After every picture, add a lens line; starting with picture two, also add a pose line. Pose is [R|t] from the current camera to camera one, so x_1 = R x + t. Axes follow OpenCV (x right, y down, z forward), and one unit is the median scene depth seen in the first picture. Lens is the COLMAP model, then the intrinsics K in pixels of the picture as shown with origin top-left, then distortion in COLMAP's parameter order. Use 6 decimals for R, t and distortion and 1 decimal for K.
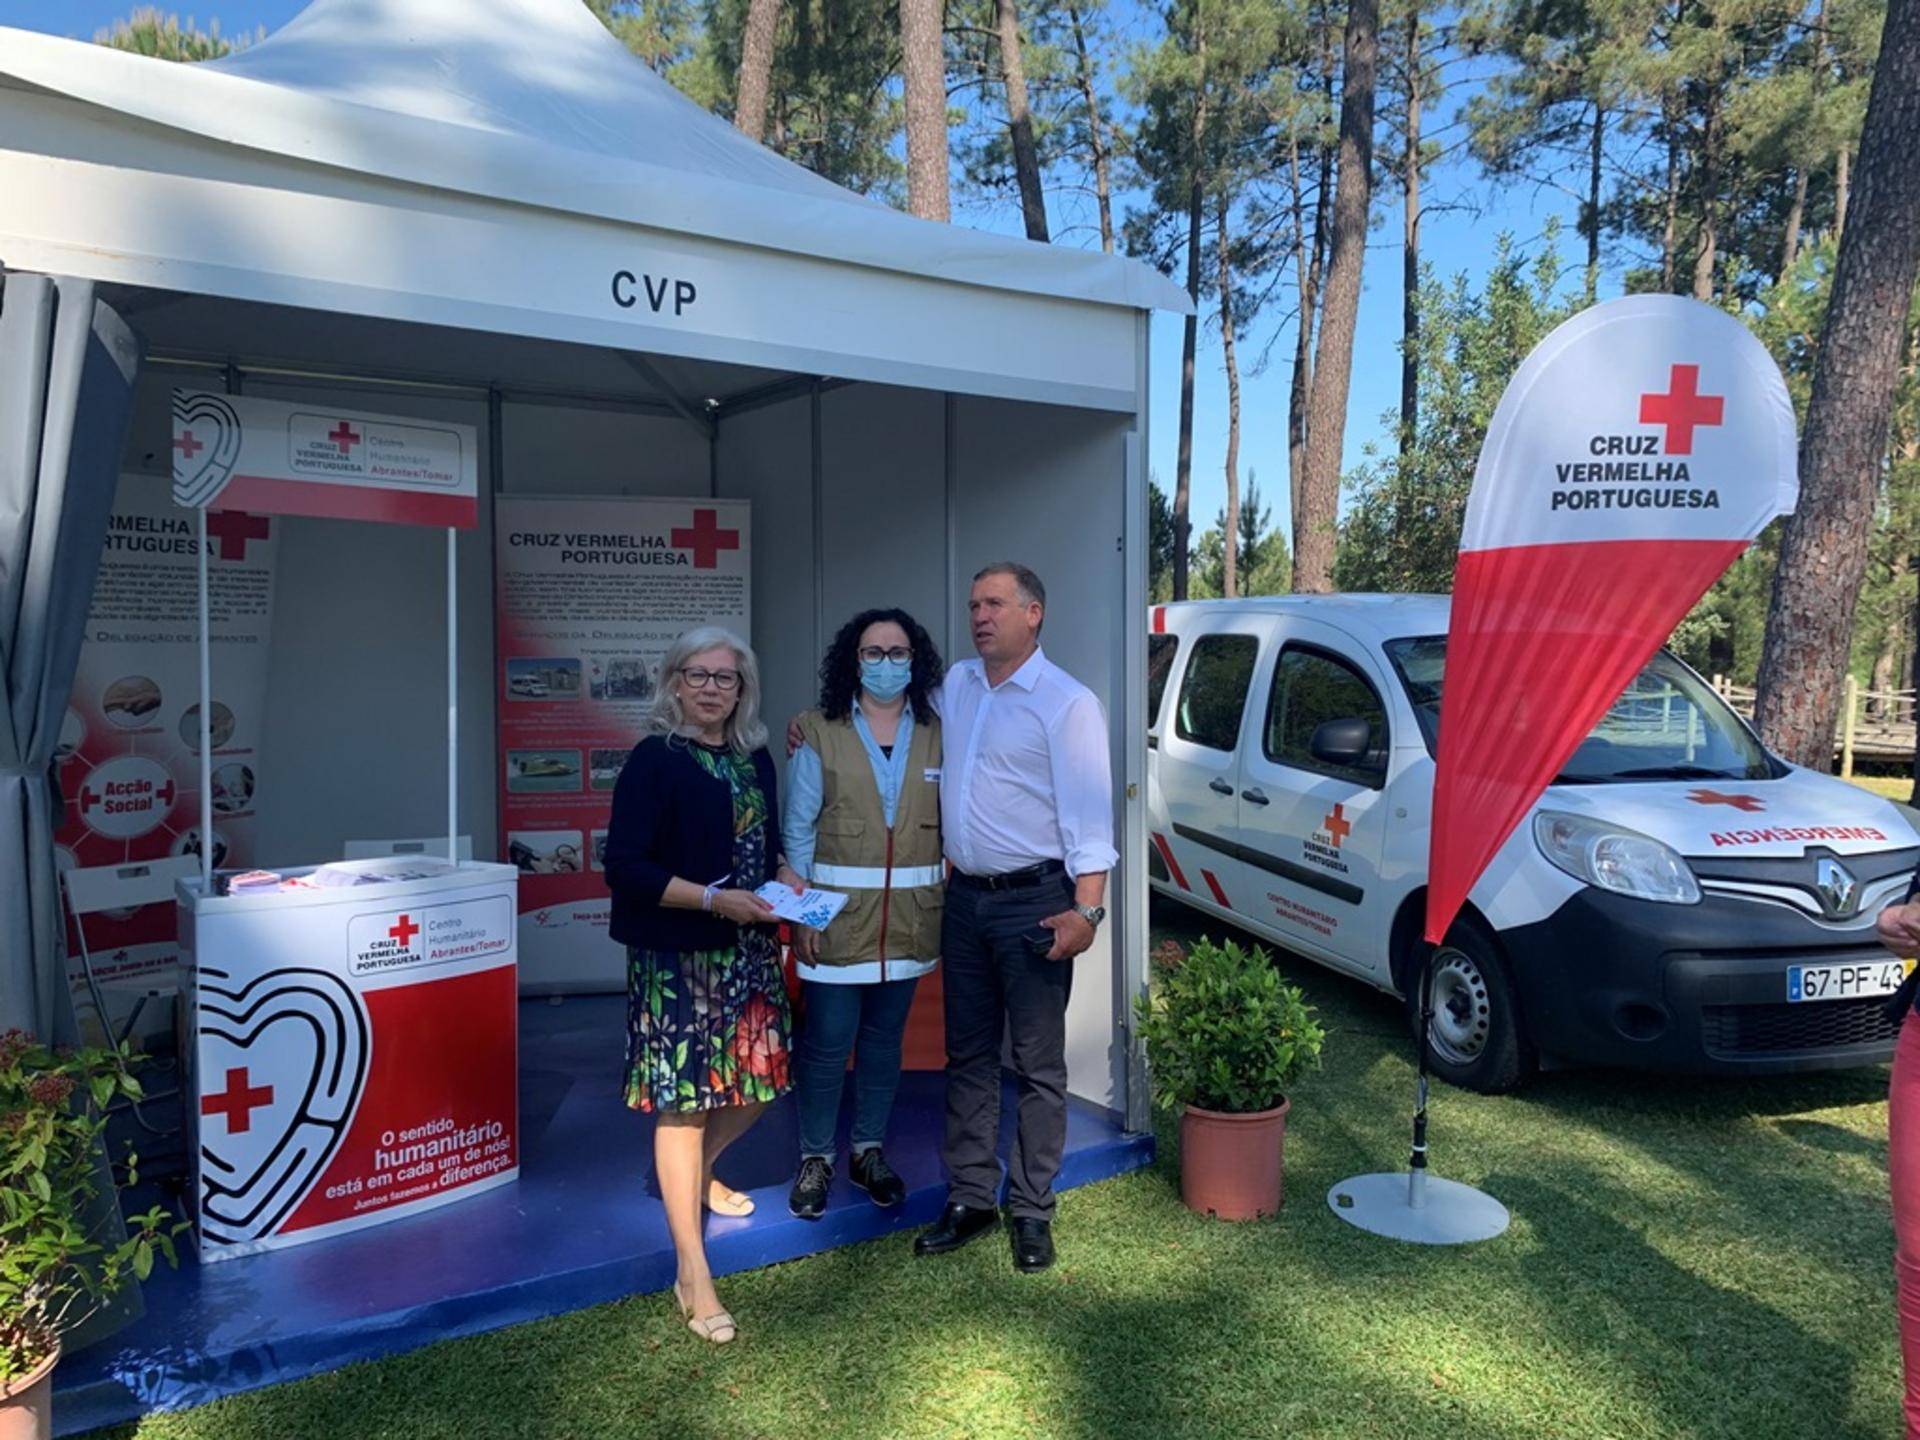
lens RADIAL K [[1479.3, 0, 968.0], [0, 1479.3, 765.1], [0, 0, 1]] dist [-0.000895, -0.013380]
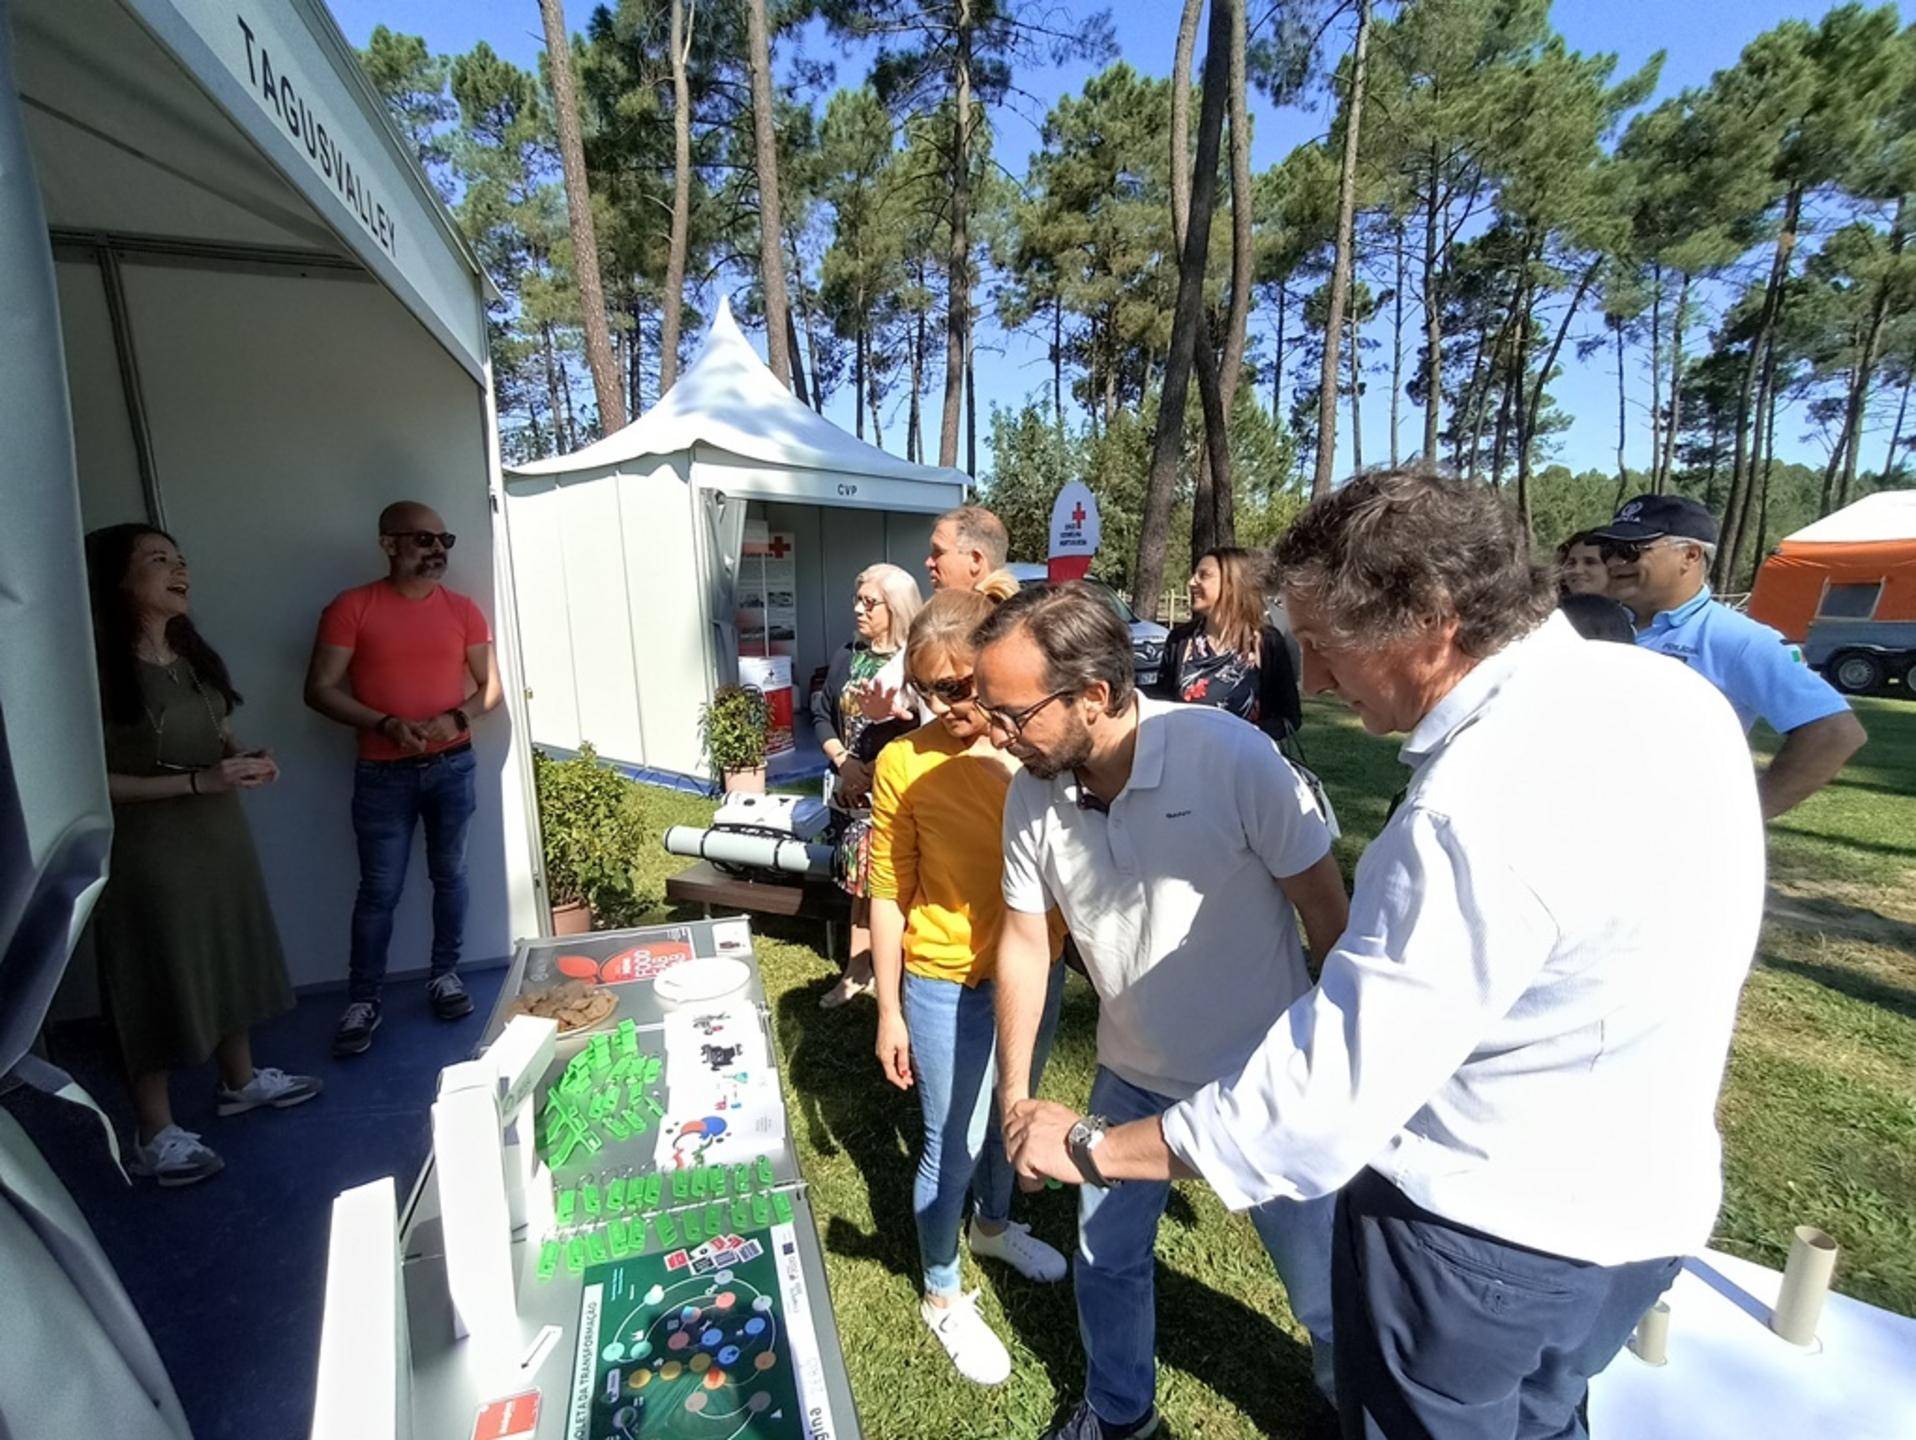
lens RADIAL K [[858.4, 0, 958.0], [0, 858.4, 720.0], [0, 0, 1]] dist [-0.001282, 0.000518]
pose [[0.959853, -0.063471, 0.273227, -0.058113], [0.040435, 0.995198, 0.089135, 0.006655], [-0.277573, -0.074509, 0.957811, -0.116489]]
